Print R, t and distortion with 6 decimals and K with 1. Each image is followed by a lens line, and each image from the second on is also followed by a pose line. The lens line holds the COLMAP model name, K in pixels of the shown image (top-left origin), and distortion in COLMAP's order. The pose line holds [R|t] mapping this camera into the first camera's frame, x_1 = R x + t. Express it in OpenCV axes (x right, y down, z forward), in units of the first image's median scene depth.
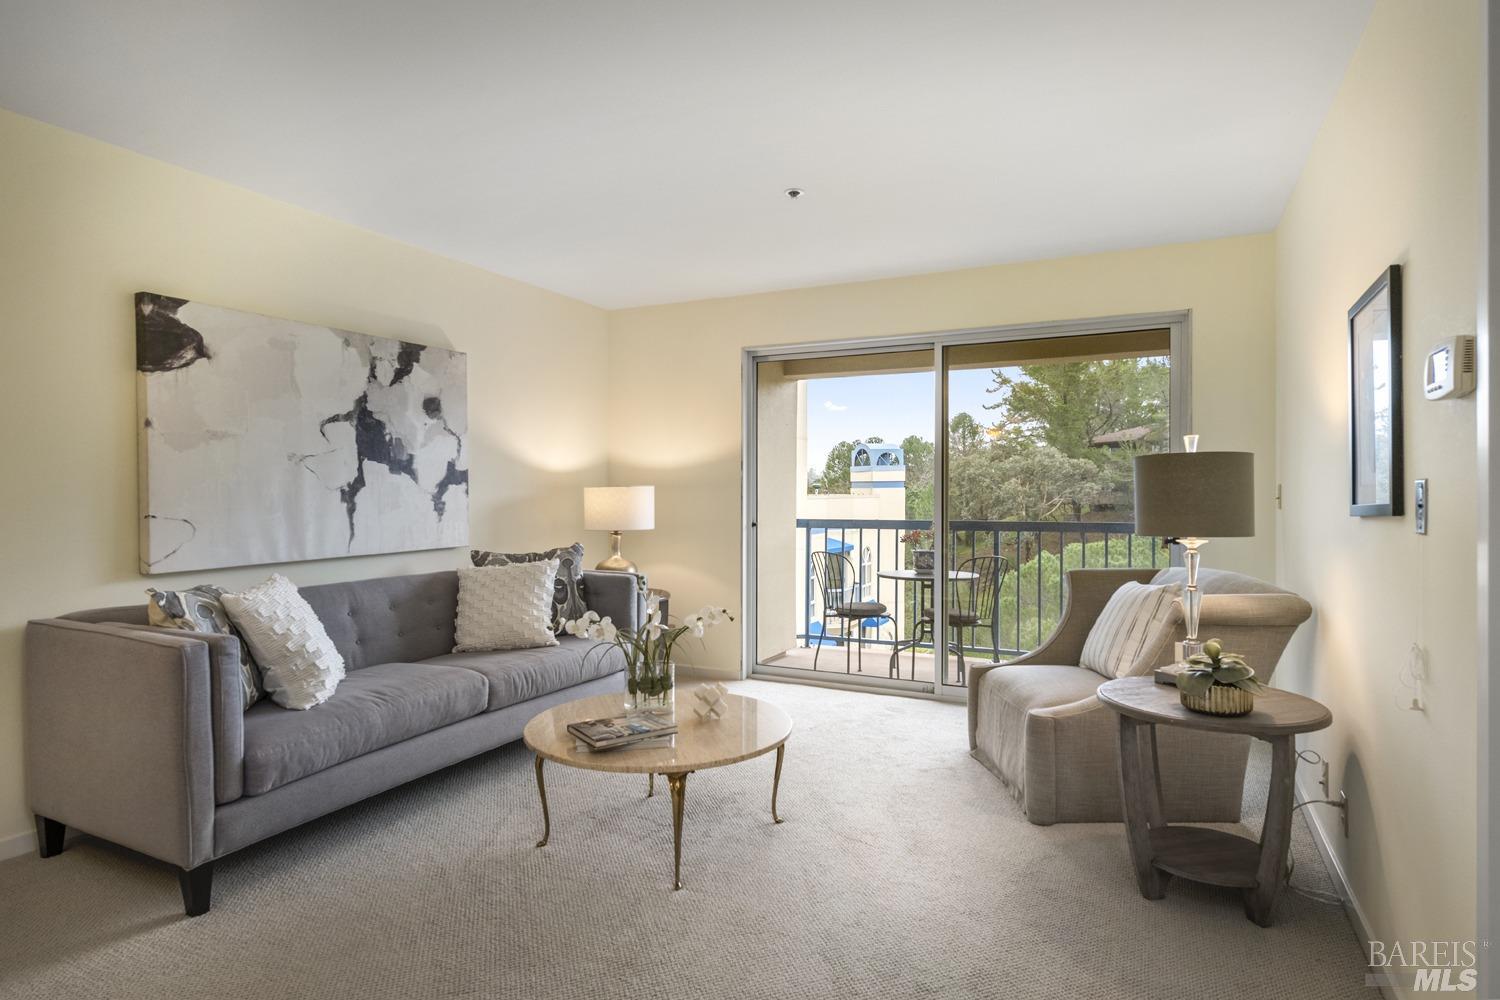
lens RADIAL K [[820.3, 0, 756.5], [0, 820.3, 495.9], [0, 0, 1]] dist [0.024484, 0.000015]
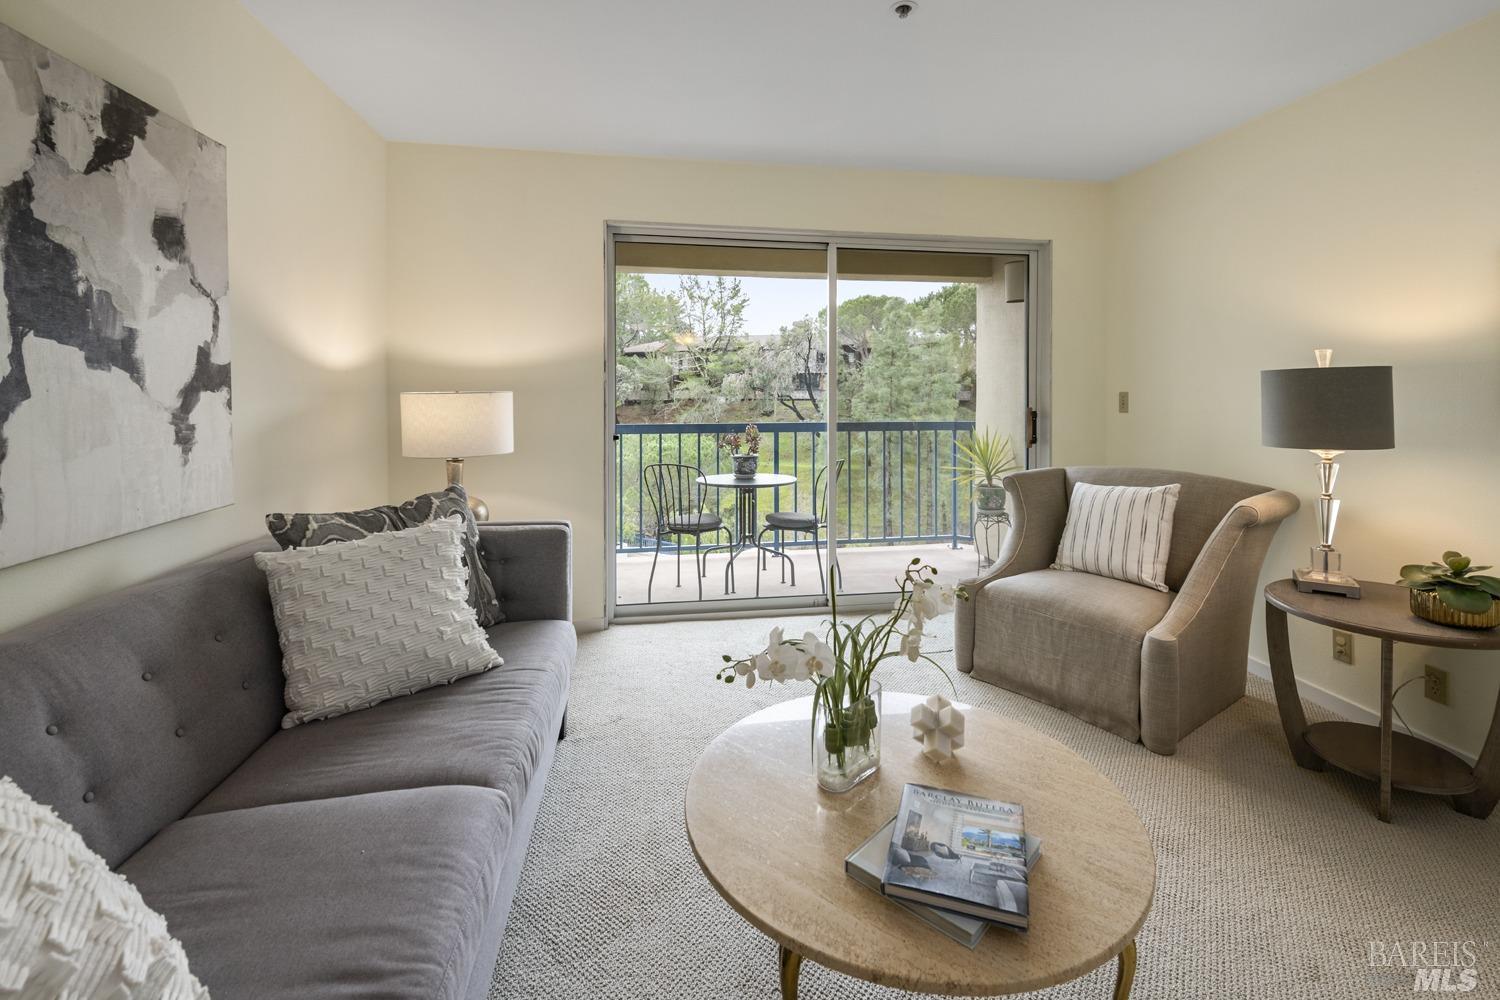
lens RADIAL K [[669.4, 0, 776.0], [0, 669.4, 399.0], [0, 0, 1]] dist [0.002489, -0.000851]
pose [[0.811390, -0.005620, 0.584479, -0.329961], [0.000928, 0.999965, 0.008327, -0.012236], [-0.584505, -0.006214, 0.811366, 0.450973]]
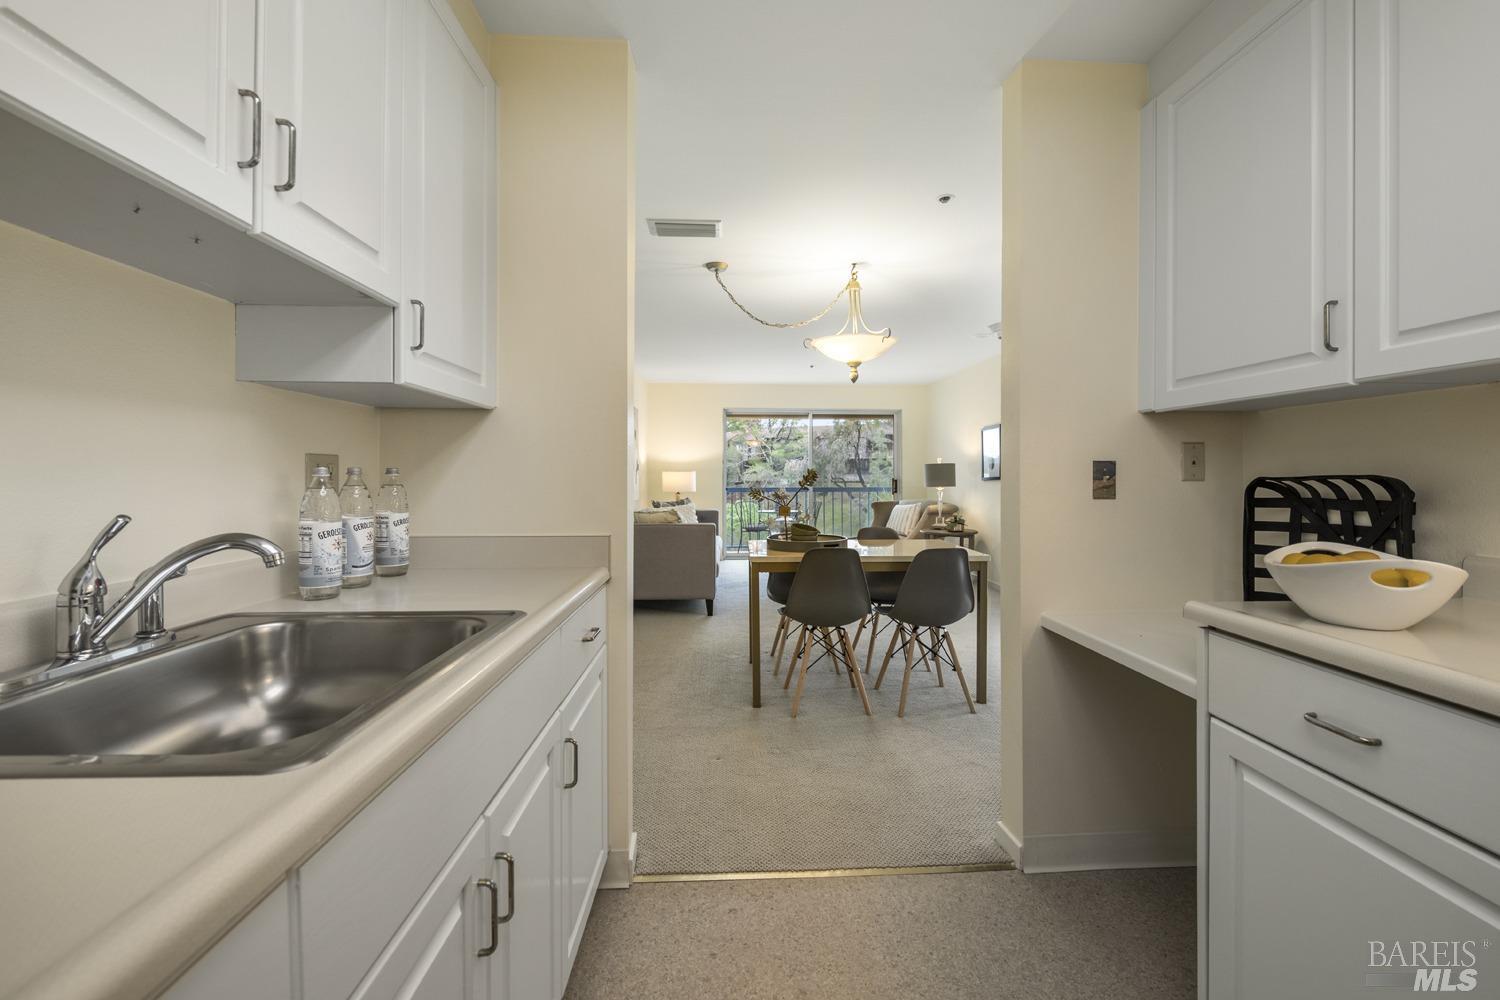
lens RADIAL K [[595.1, 0, 758.7], [0, 595.1, 484.7], [0, 0, 1]] dist [-0.000353, -0.000001]
pose [[0.878306, -0.007796, 0.478036, -0.856793], [0.001590, 0.999909, 0.013385, 0.003066], [-0.478097, -0.010996, 0.878238, -0.540643]]
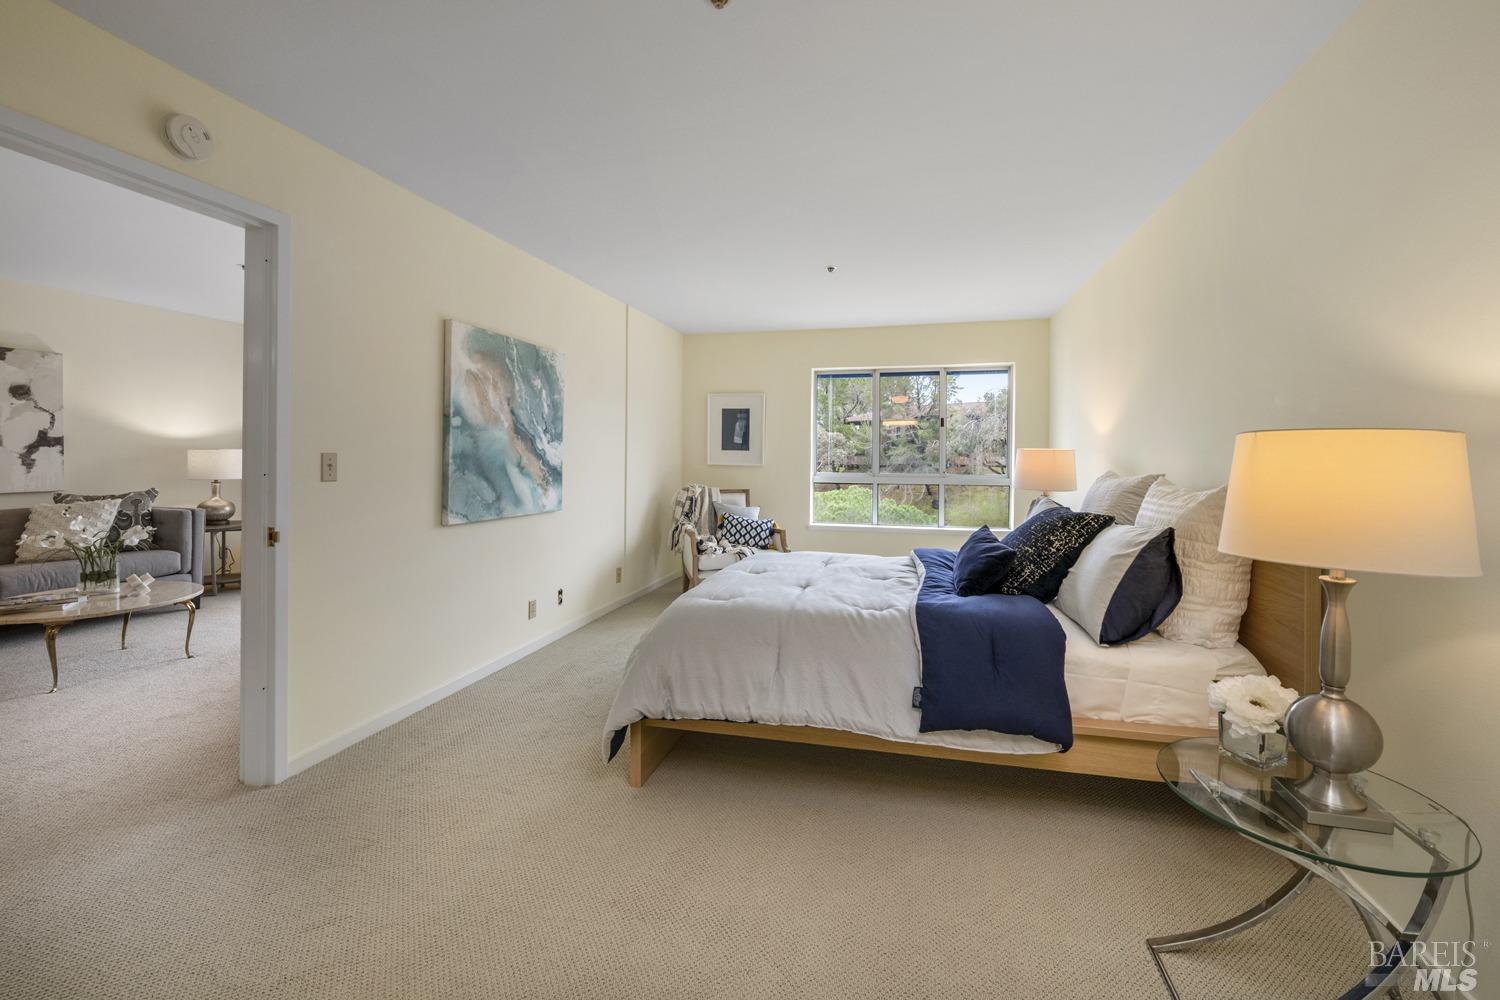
lens RADIAL K [[622.5, 0, 748.7], [0, 622.5, 458.3], [0, 0, 1]] dist [0.002325, -0.000754]
pose [[0.977245, 0.008470, 0.211947, 0.594636], [-0.008872, 0.999960, 0.000947, -0.005775], [-0.211930, -0.002806, 0.977281, -0.306562]]
